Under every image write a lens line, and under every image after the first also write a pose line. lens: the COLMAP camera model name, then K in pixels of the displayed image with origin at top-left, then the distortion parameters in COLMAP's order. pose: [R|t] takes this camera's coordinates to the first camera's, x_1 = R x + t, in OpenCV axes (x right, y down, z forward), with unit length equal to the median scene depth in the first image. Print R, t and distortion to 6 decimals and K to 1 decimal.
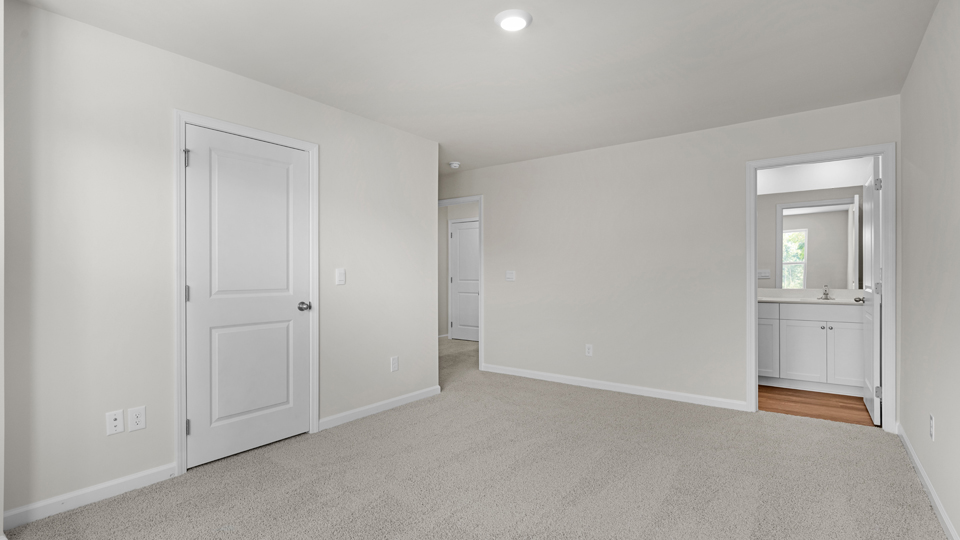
lens RADIAL K [[472.2, 0, 481.8], [0, 472.2, 276.5], [0, 0, 1]] dist [-0.001042, -0.000126]
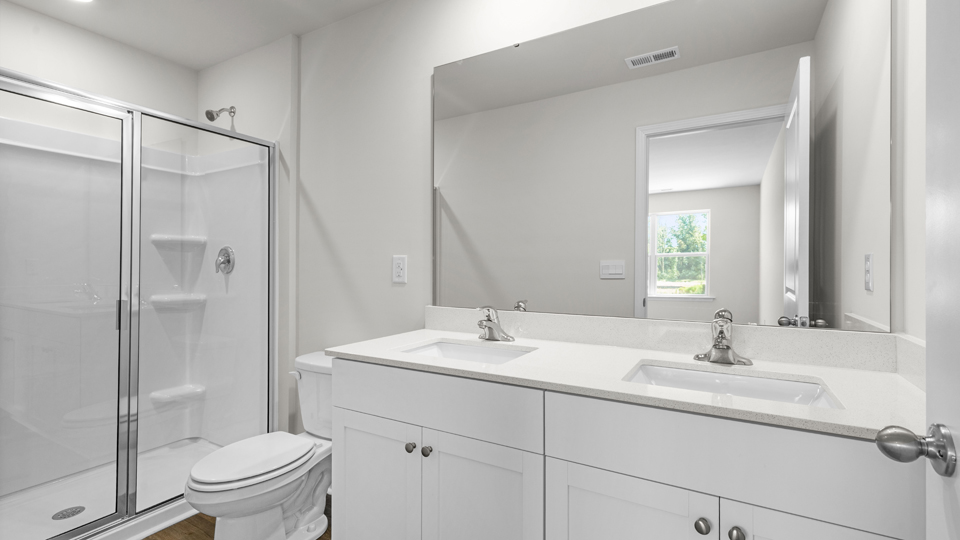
lens RADIAL K [[434.4, 0, 480.0], [0, 434.4, 270.0], [0, 0, 1]] dist [-0.000946, 0.000259]
pose [[0.994581, 0.007413, 0.103700, 0.573021], [-0.007094, 0.999969, -0.003447, -0.003179], [-0.103723, 0.002693, 0.994603, 0.777656]]
